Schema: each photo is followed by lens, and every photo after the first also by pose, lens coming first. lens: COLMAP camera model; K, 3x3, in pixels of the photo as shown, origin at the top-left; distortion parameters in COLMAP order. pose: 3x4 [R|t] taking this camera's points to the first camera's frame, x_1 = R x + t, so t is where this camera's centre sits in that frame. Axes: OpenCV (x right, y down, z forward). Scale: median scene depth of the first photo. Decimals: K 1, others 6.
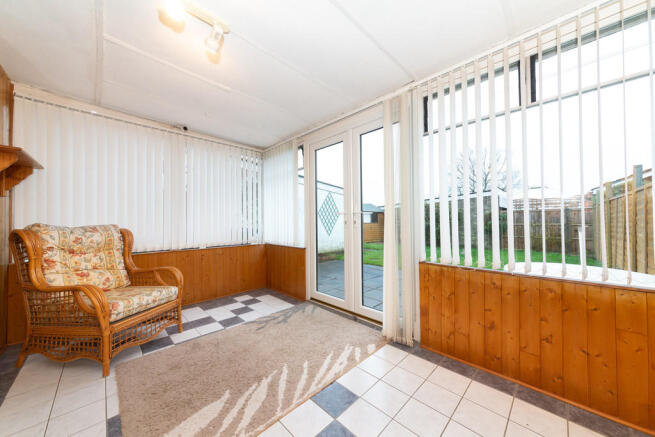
lens RADIAL K [[229.5, 0, 327.5], [0, 229.5, 220.0], [0, 0, 1]] dist [-0.001349, -0.000429]
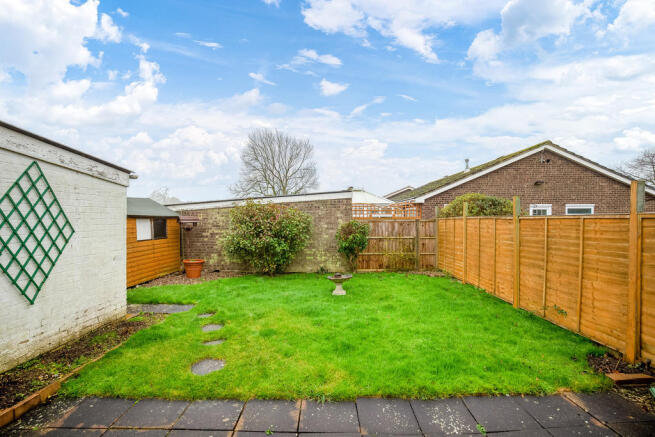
lens RADIAL K [[301.8, 0, 327.8], [0, 301.8, 220.5], [0, 0, 1]] dist [-0.000458, -0.000069]
pose [[0.701147, 0.008258, 0.712969, -0.002601], [-0.015505, 0.999873, 0.003667, -0.050067], [-0.712848, -0.013626, 0.701186, 0.437283]]
